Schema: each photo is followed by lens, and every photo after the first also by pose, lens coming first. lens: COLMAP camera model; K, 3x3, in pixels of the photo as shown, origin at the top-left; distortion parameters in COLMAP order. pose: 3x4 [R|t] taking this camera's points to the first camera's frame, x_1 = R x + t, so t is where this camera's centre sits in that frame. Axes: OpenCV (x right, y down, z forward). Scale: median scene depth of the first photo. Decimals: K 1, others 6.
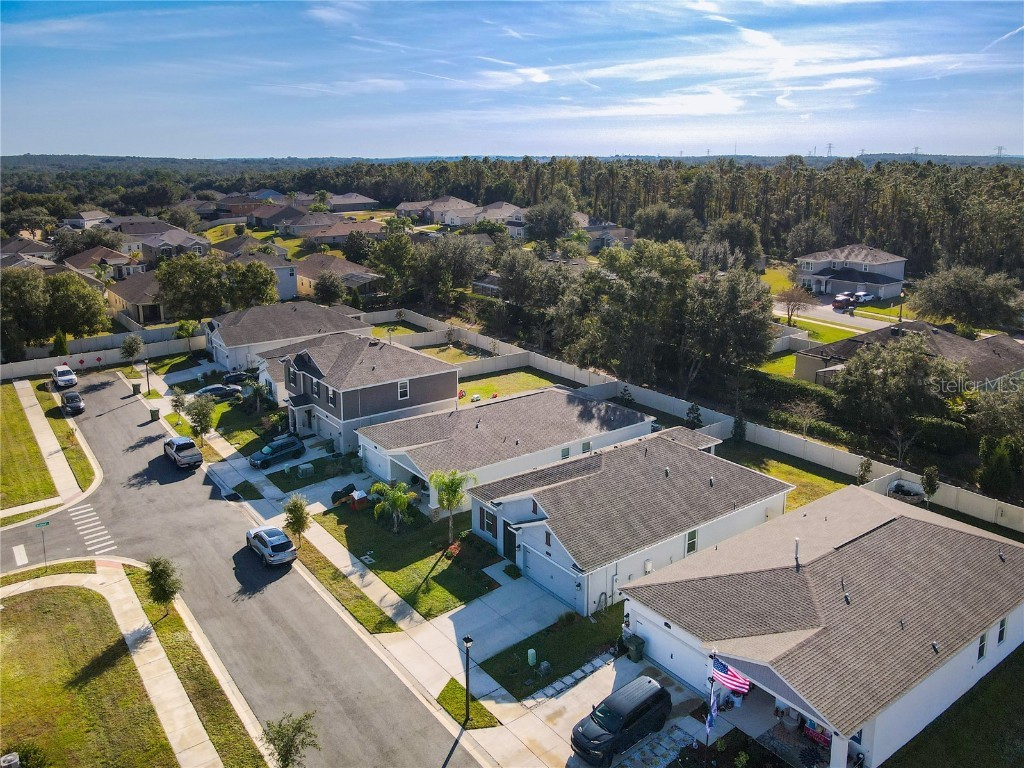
lens RADIAL K [[811.2, 0, 499.0], [0, 811.2, 343.4], [0, 0, 1]] dist [0.001472, 0.019104]
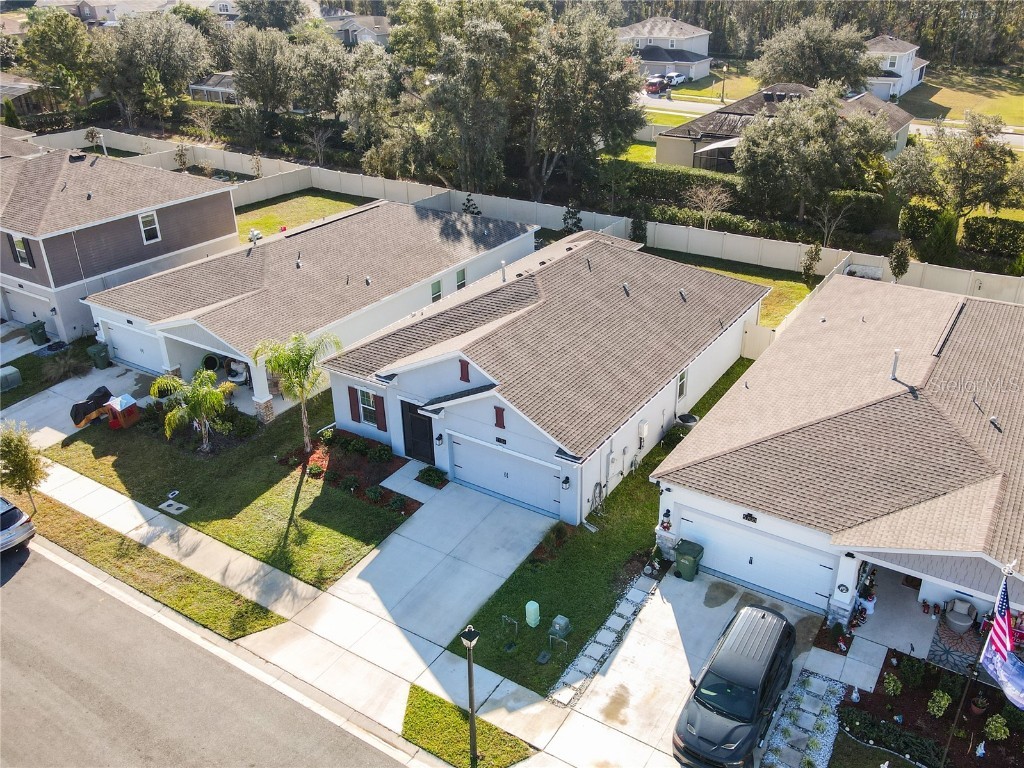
lens RADIAL K [[867.1, 0, 538.3], [0, 867.1, 383.9], [0, 0, 1]] dist [0.013422, 0.012866]
pose [[0.929854, -0.169165, 0.326733, -0.106645], [0.092014, 0.966734, 0.238661, 0.055958], [-0.356237, -0.191856, 0.914487, 0.351320]]
